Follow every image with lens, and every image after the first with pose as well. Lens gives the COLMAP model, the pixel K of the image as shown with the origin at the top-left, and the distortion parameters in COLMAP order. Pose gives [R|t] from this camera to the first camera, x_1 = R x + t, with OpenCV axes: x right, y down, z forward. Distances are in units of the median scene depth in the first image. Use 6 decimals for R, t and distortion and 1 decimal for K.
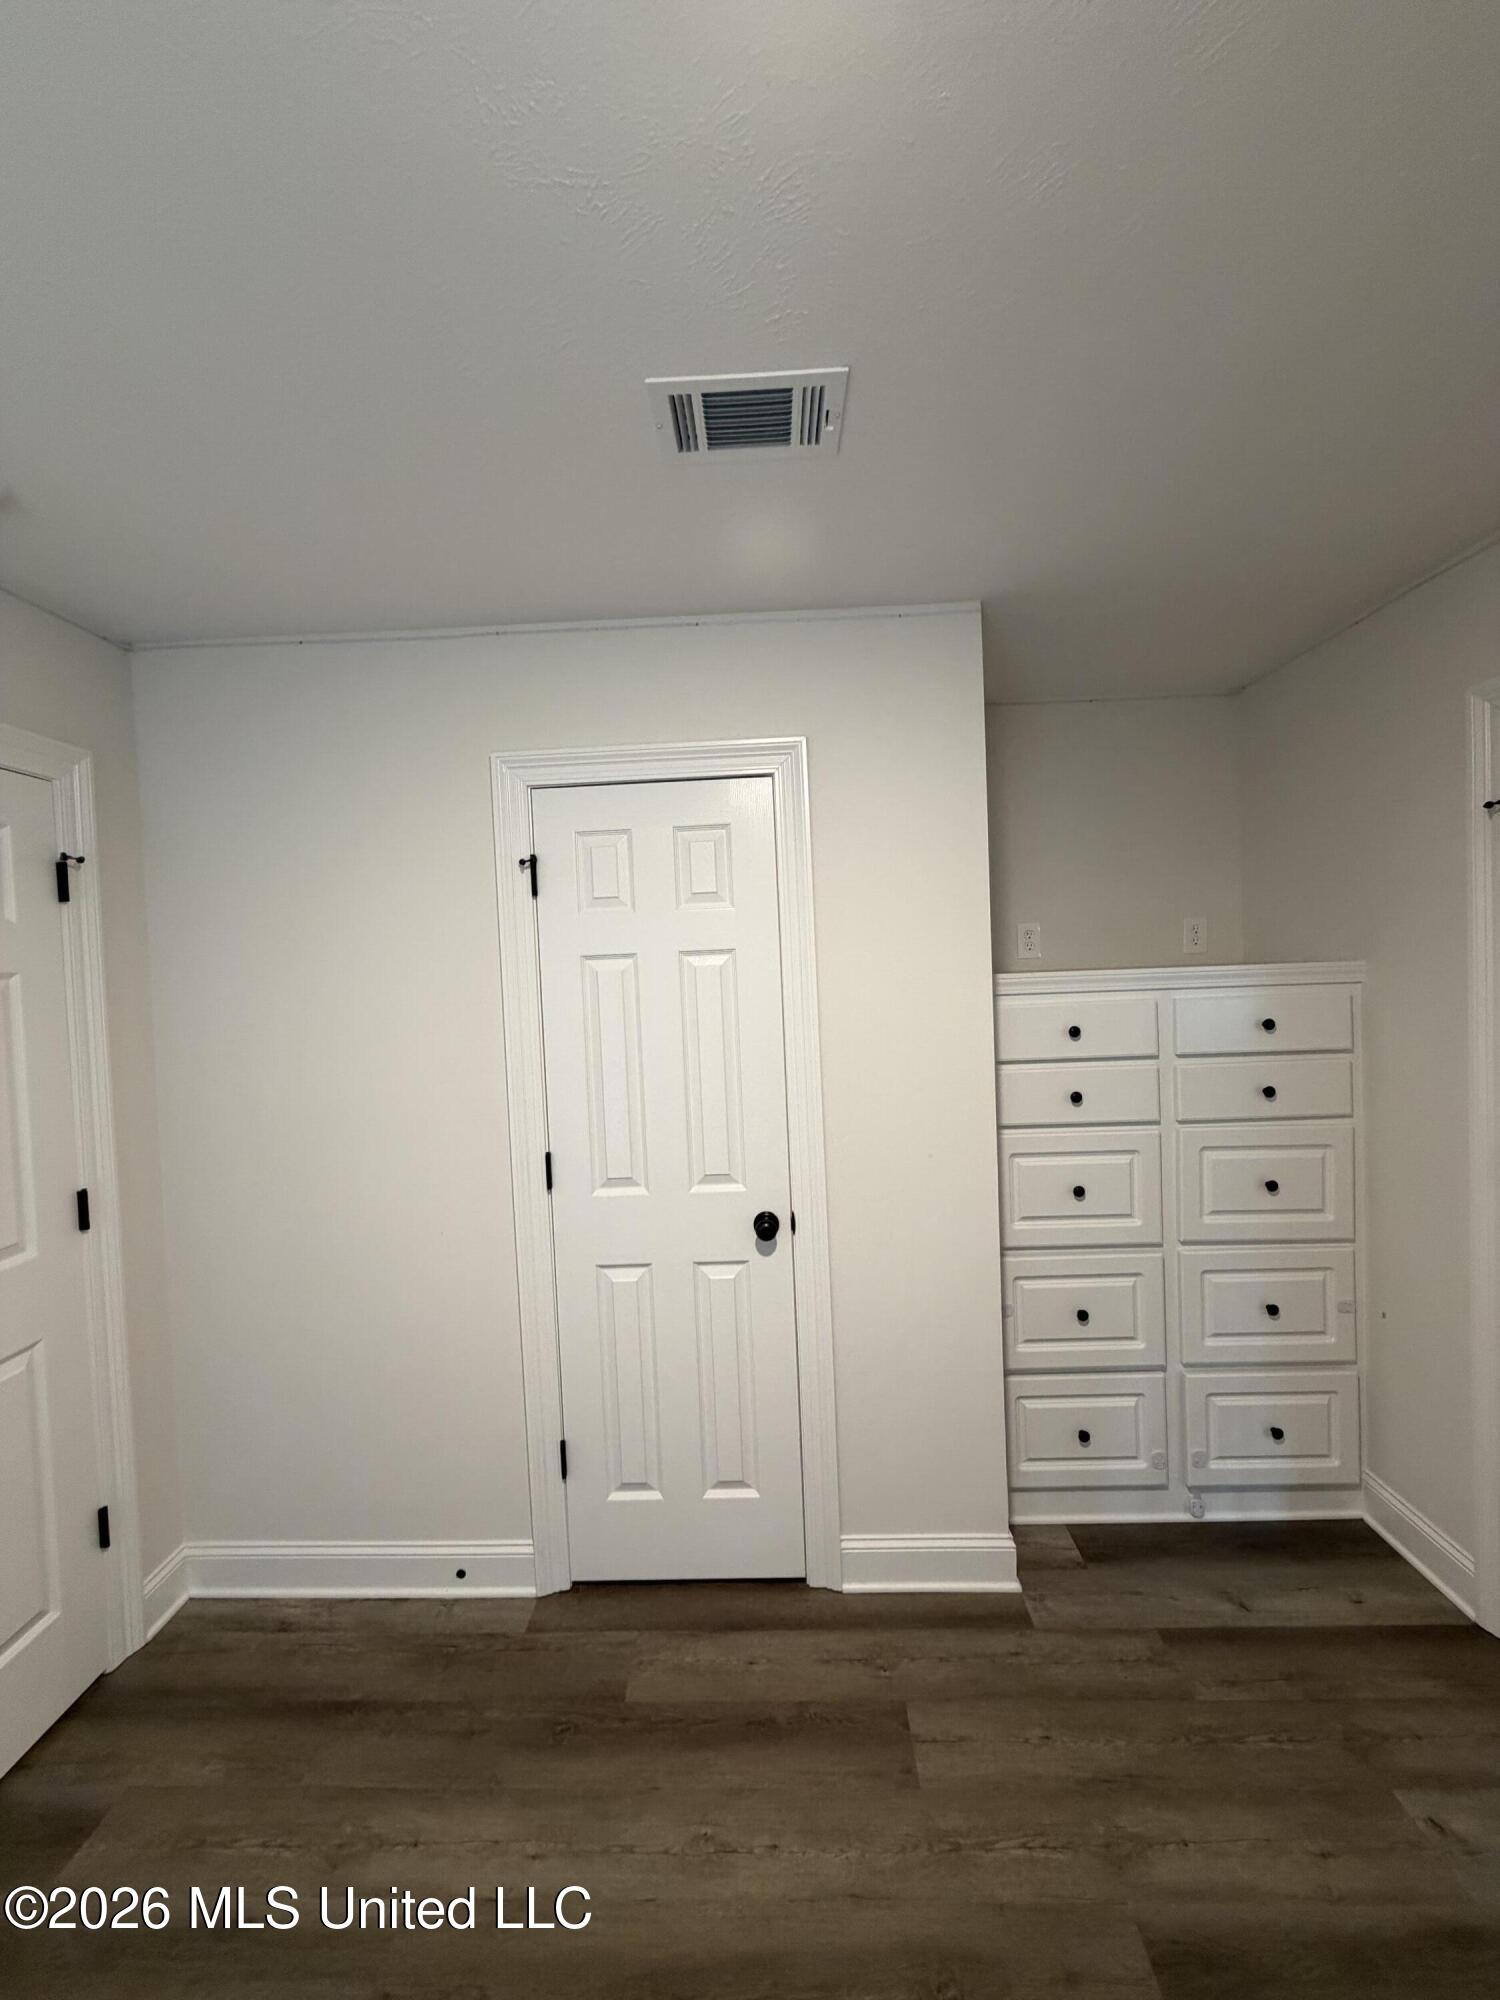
lens RADIAL K [[789.4, 0, 696.9], [0, 789.4, 1002.7], [0, 0, 1]] dist [-0.002356, -0.000236]
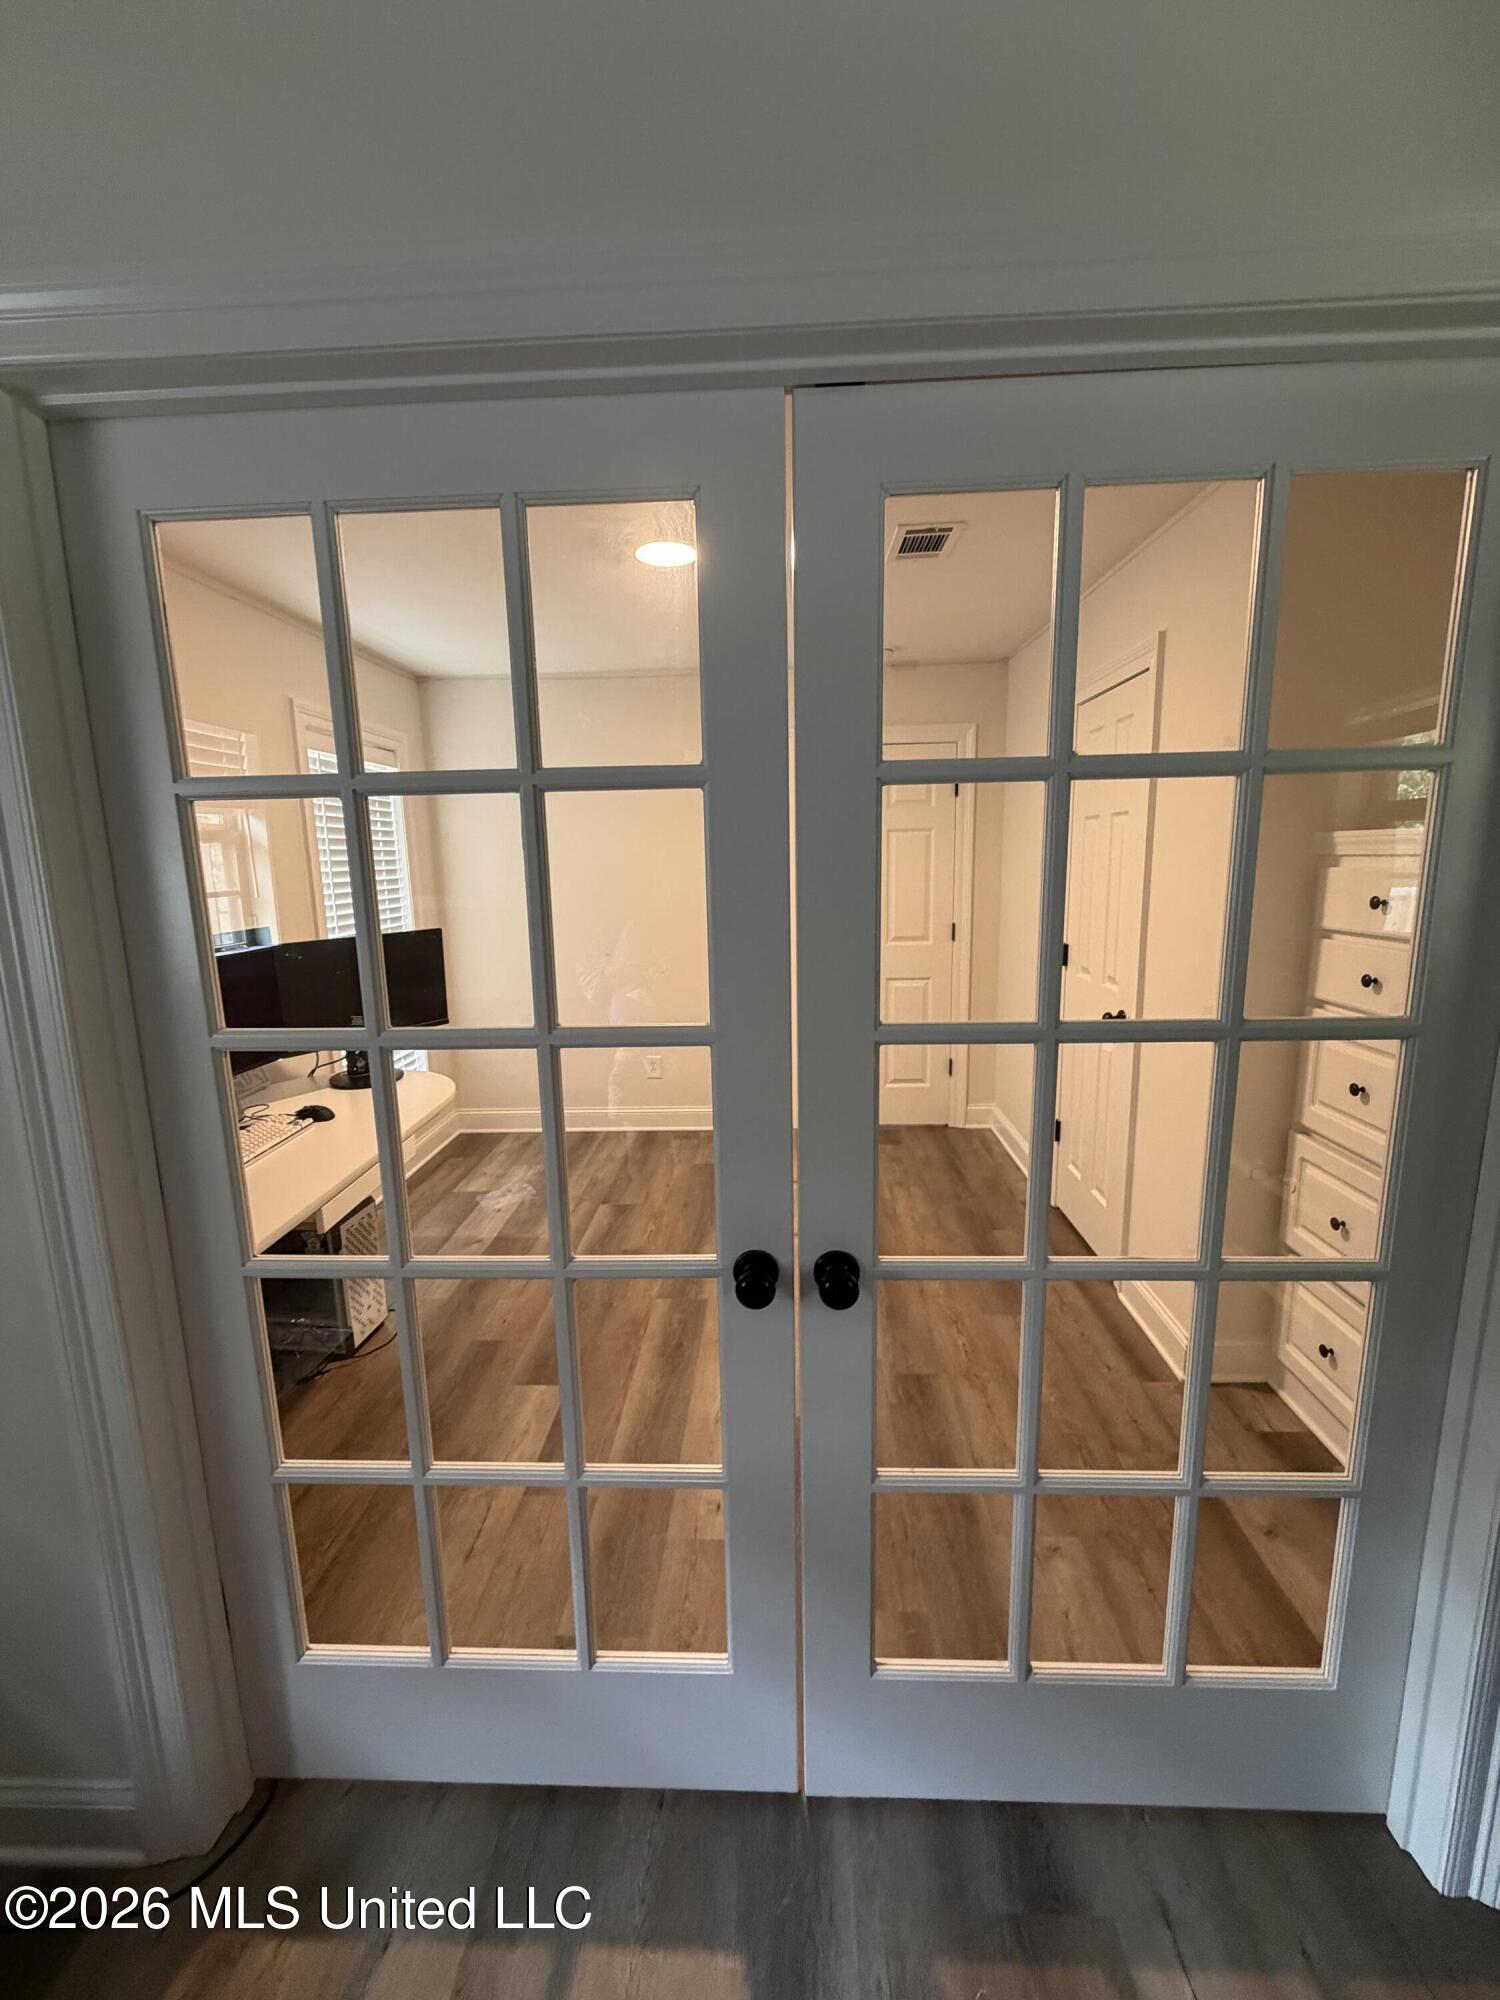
lens RADIAL K [[801.0, 0, 748.5], [0, 801.0, 993.1], [0, 0, 1]] dist [-0.001371, 0.000301]
pose [[-0.004383, 0.211152, -0.977443, 1.801801], [-0.003103, 0.977445, 0.211166, -0.060248], [0.999986, 0.003958, -0.003629, 0.472961]]
